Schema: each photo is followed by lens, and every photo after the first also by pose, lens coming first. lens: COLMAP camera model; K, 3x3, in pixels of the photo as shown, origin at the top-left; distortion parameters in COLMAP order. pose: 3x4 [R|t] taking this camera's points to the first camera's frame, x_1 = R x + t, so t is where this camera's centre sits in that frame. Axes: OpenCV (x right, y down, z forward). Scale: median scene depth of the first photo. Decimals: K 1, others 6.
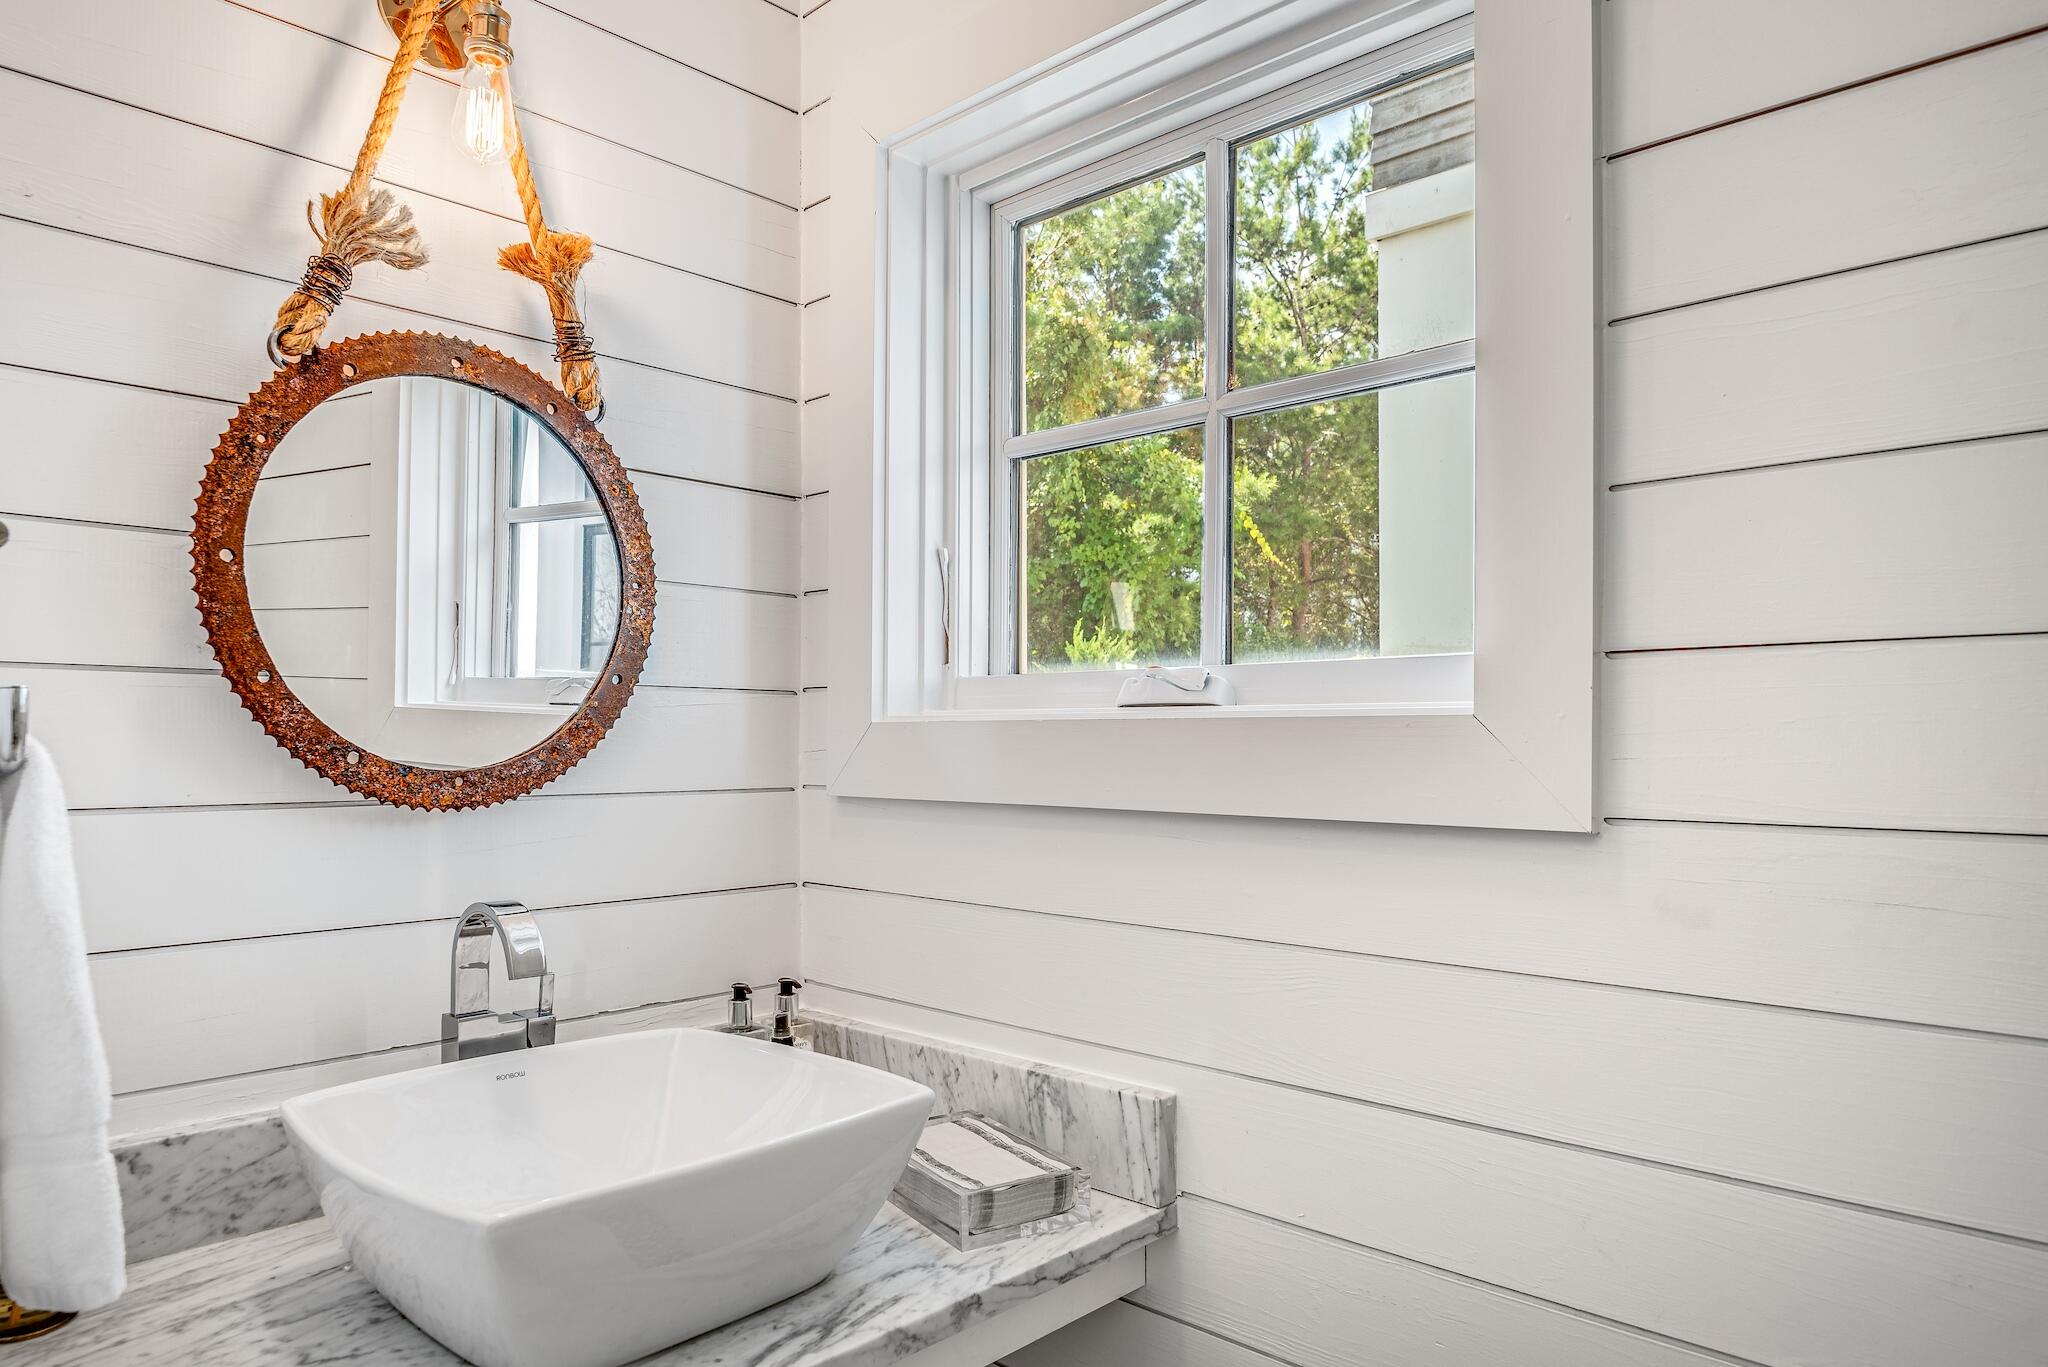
lens RADIAL K [[1247.5, 0, 995.4], [0, 1247.5, 736.4], [0, 0, 1]] dist [-0.016839, -0.001446]
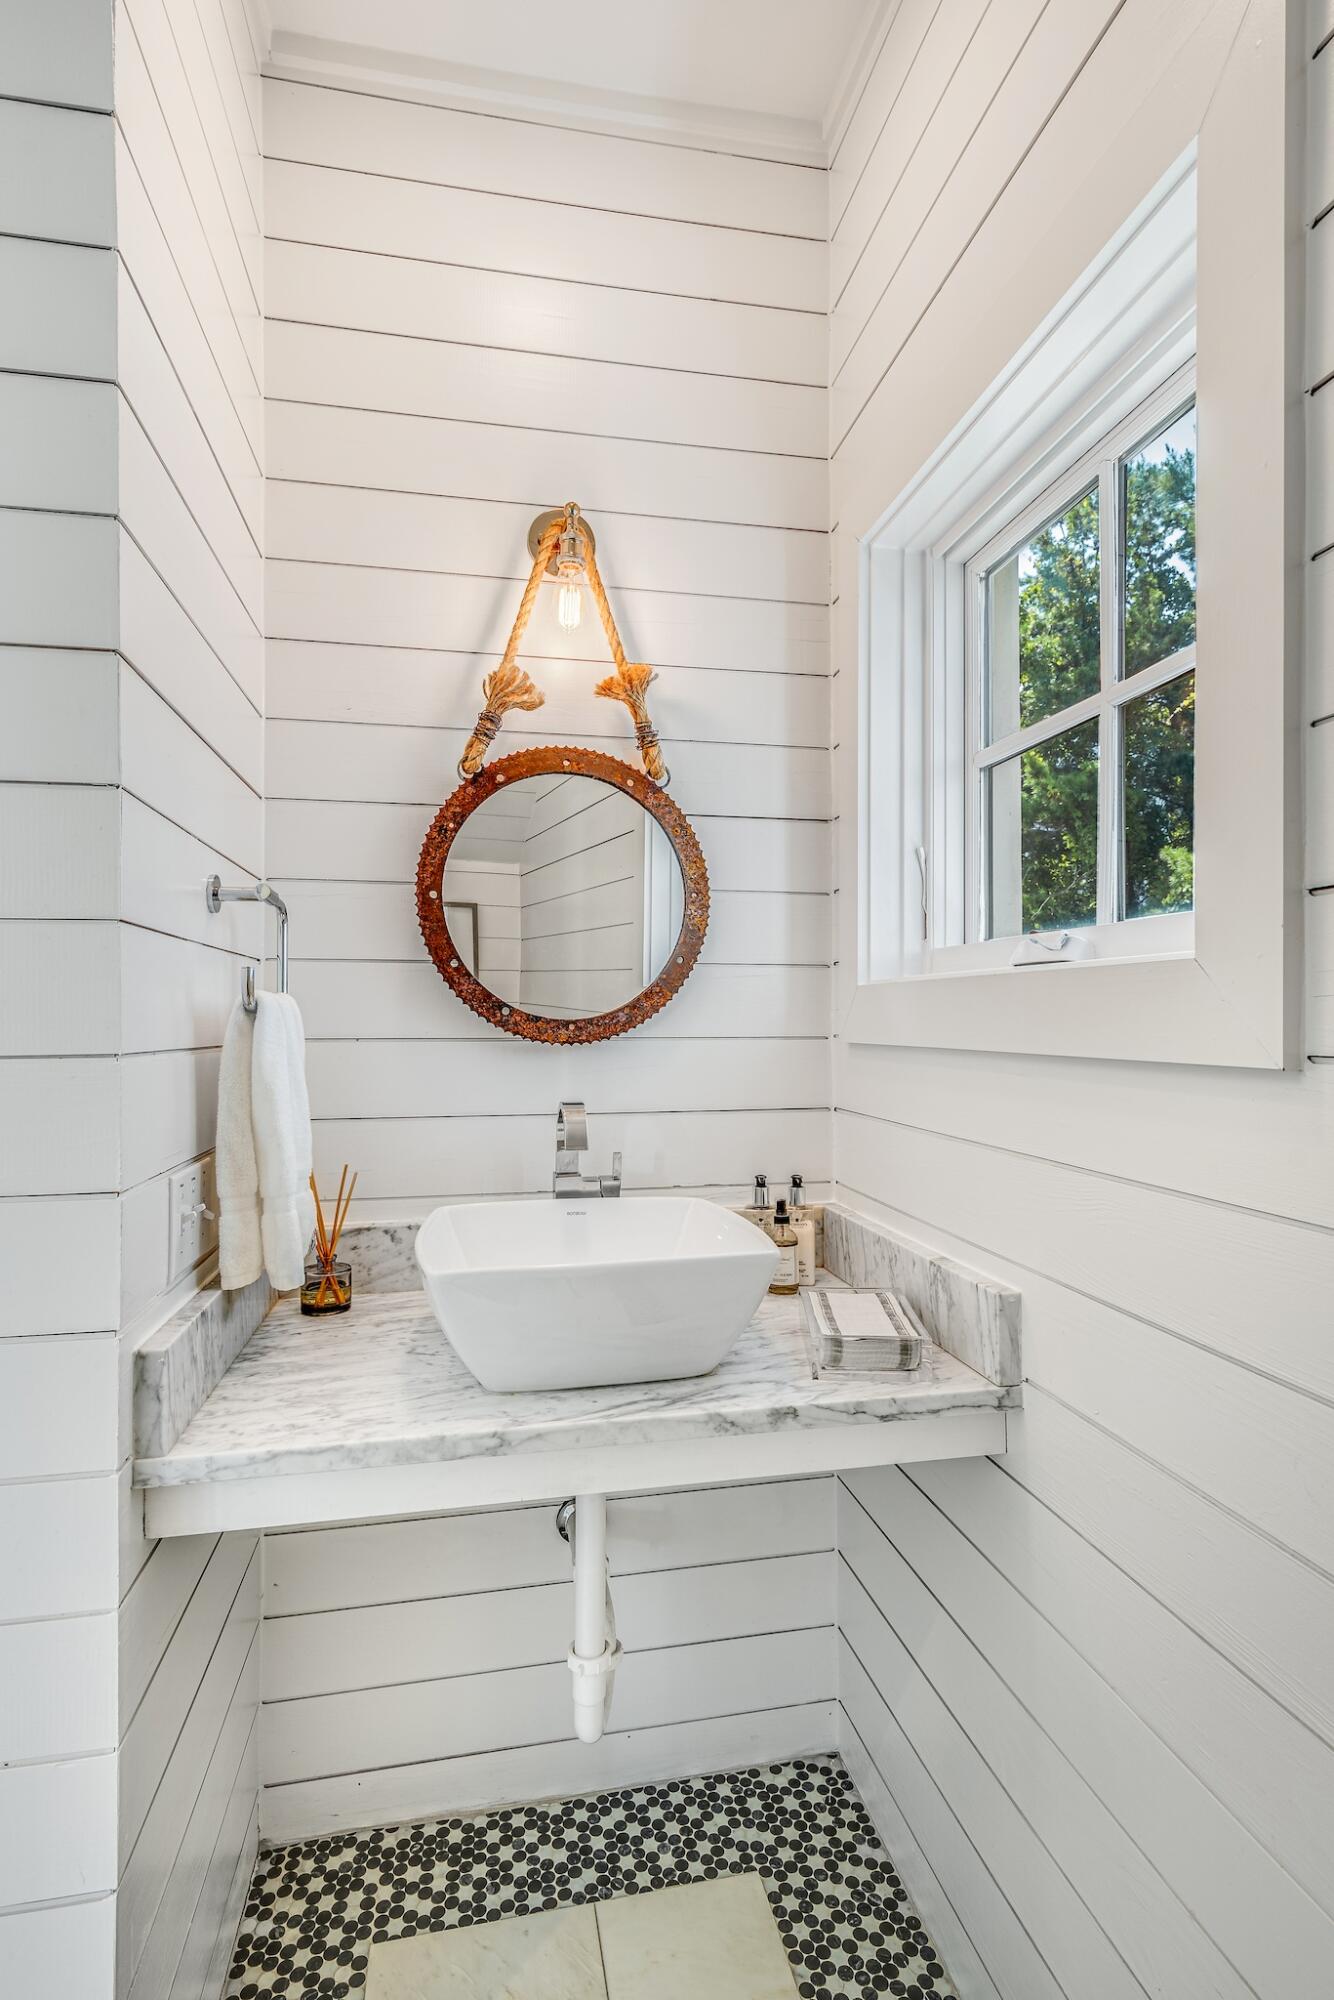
lens RADIAL K [[981.9, 0, 667.3], [0, 981.9, 1008.1], [0, 0, 1]] dist [0.004257, -0.000394]
pose [[0.821595, -0.008048, -0.570014, 0.401678], [0.003865, 0.999956, -0.008546, 0.025069], [0.570058, 0.004818, 0.821590, 0.046933]]
